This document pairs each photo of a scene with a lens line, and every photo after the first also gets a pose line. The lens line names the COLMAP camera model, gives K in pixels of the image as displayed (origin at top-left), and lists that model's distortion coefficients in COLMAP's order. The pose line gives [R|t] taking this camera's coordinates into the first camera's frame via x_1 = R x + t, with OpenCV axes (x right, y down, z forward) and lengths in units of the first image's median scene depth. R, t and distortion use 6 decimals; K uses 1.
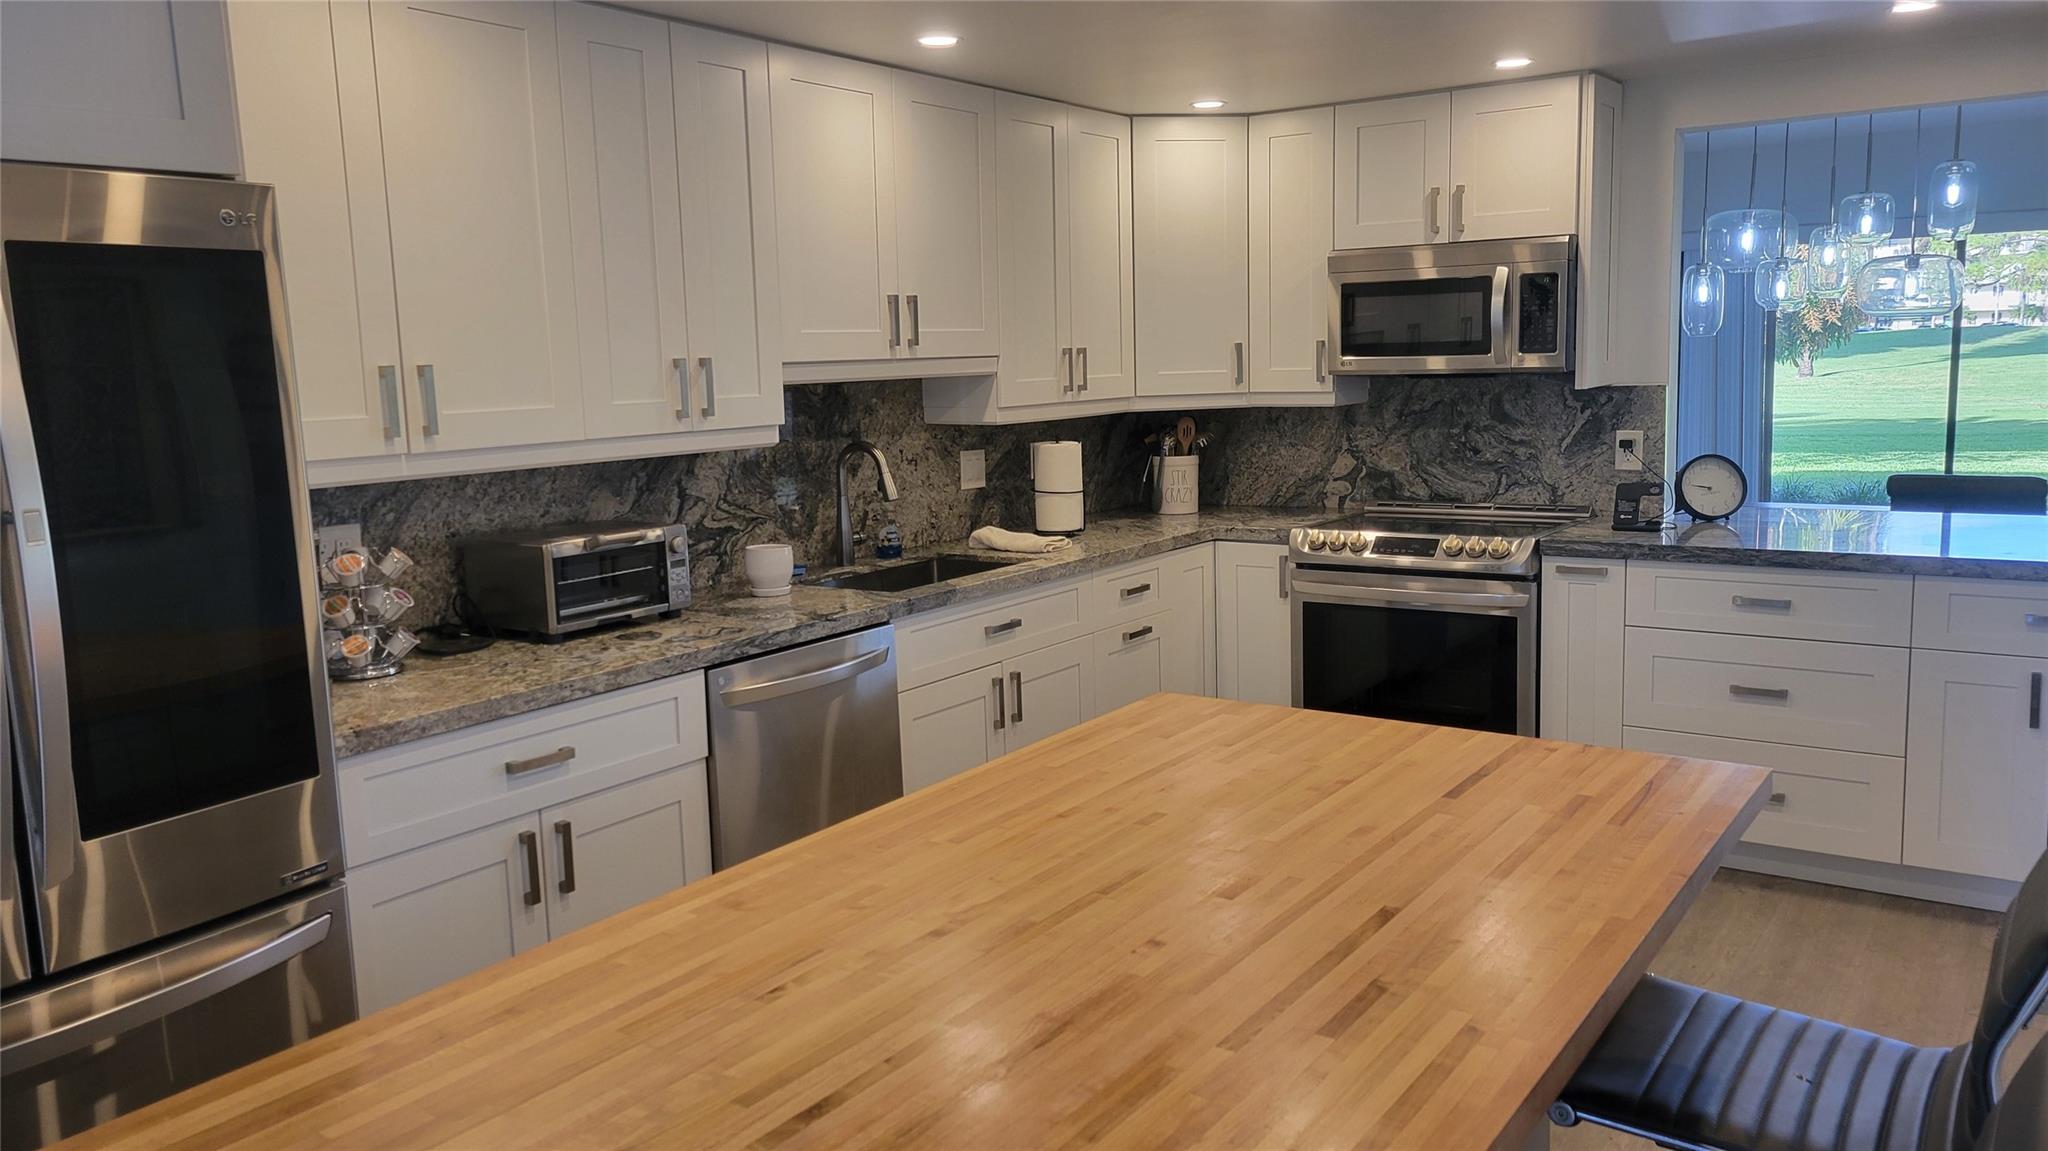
lens RADIAL K [[1530.1, 0, 1012.8], [0, 1530.1, 558.6], [0, 0, 1]] dist [0.049435, -0.017499]
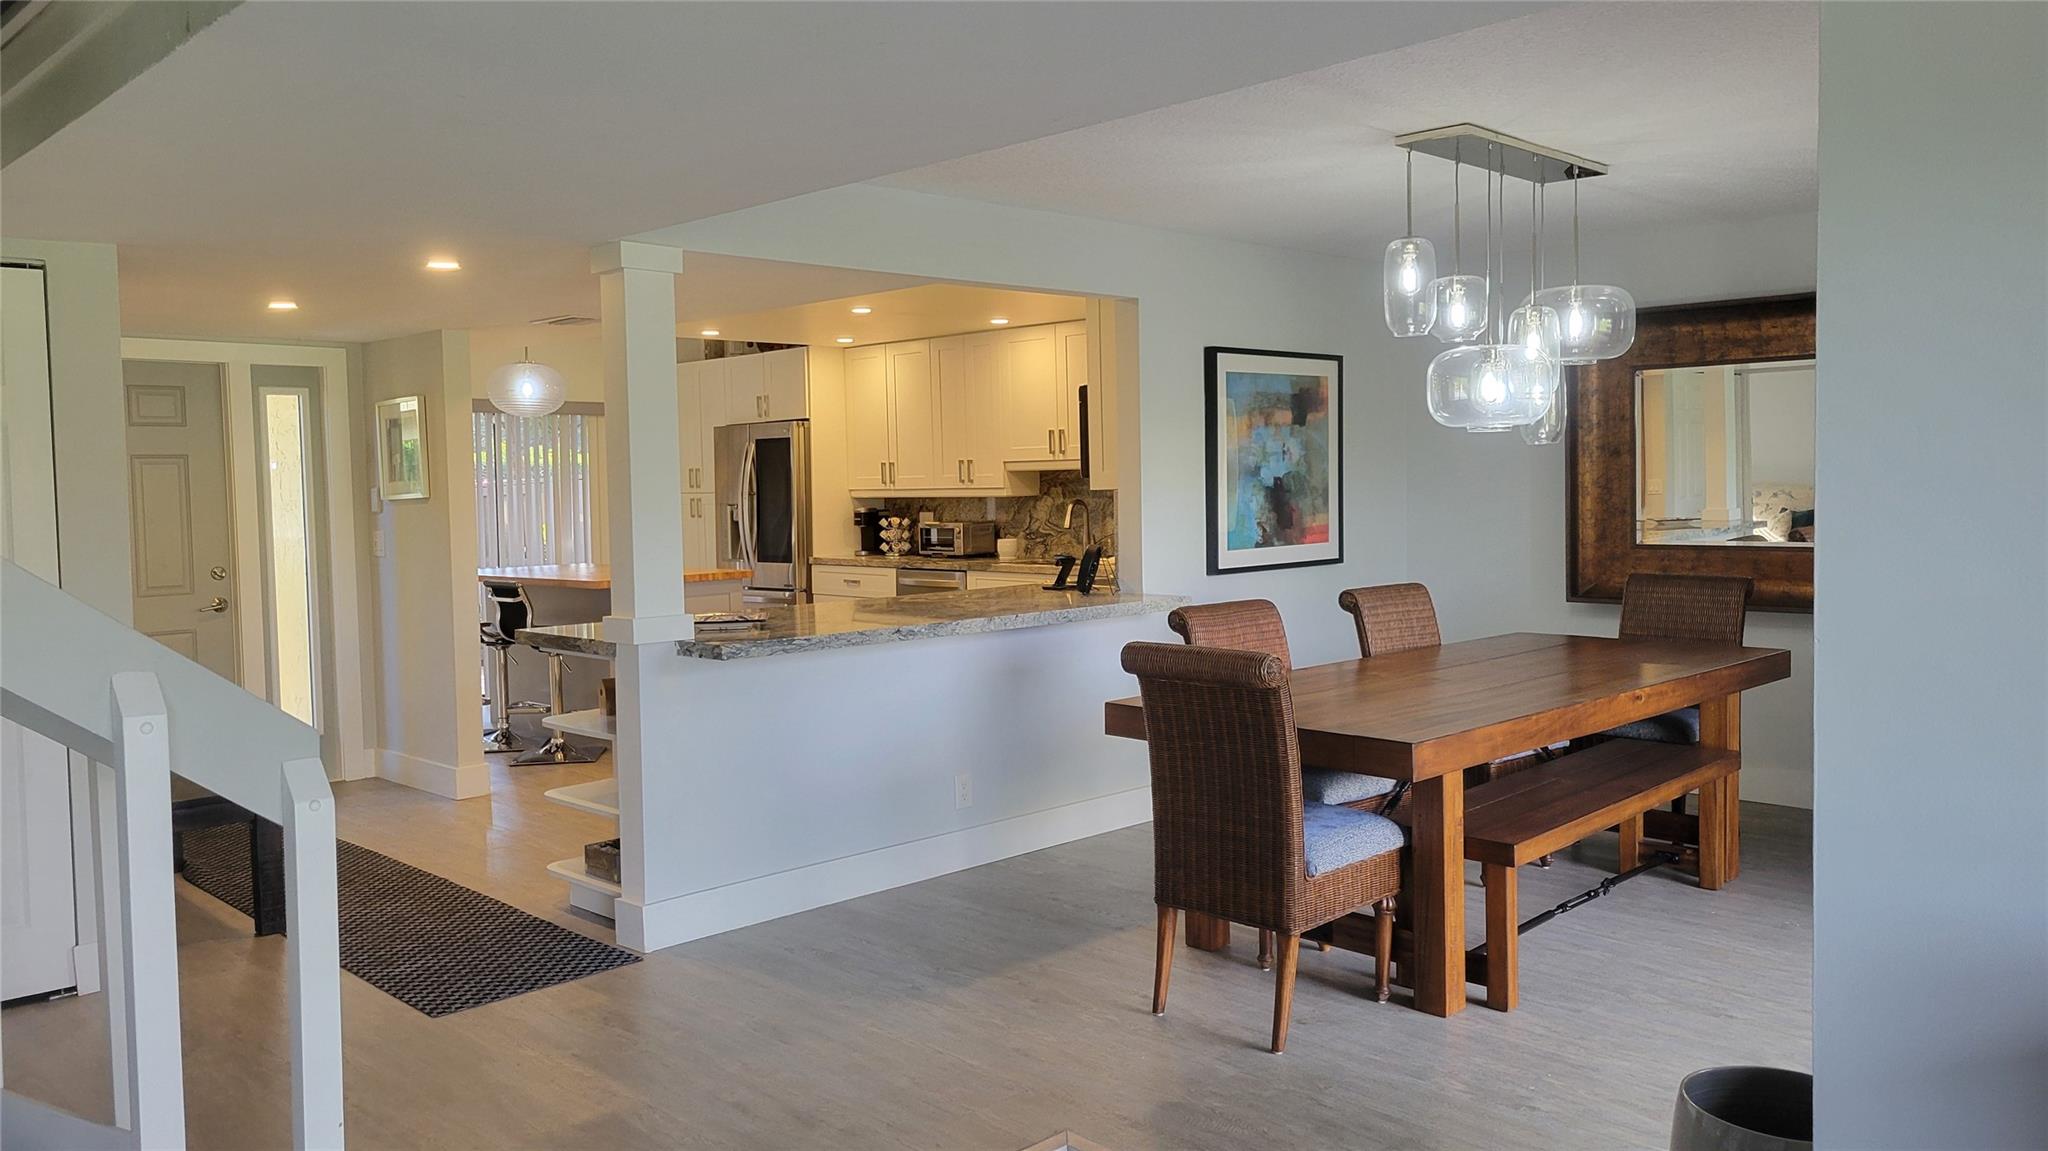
lens RADIAL K [[1530.1, 0, 1028.3], [0, 1530.1, 566.2], [0, 0, 1]] dist [0.049435, -0.017499]
pose [[-0.179103, 0.091117, -0.979602, 1.715841], [-0.107074, 0.987982, 0.111473, -0.186679], [0.977986, 0.124855, -0.167194, 1.151040]]
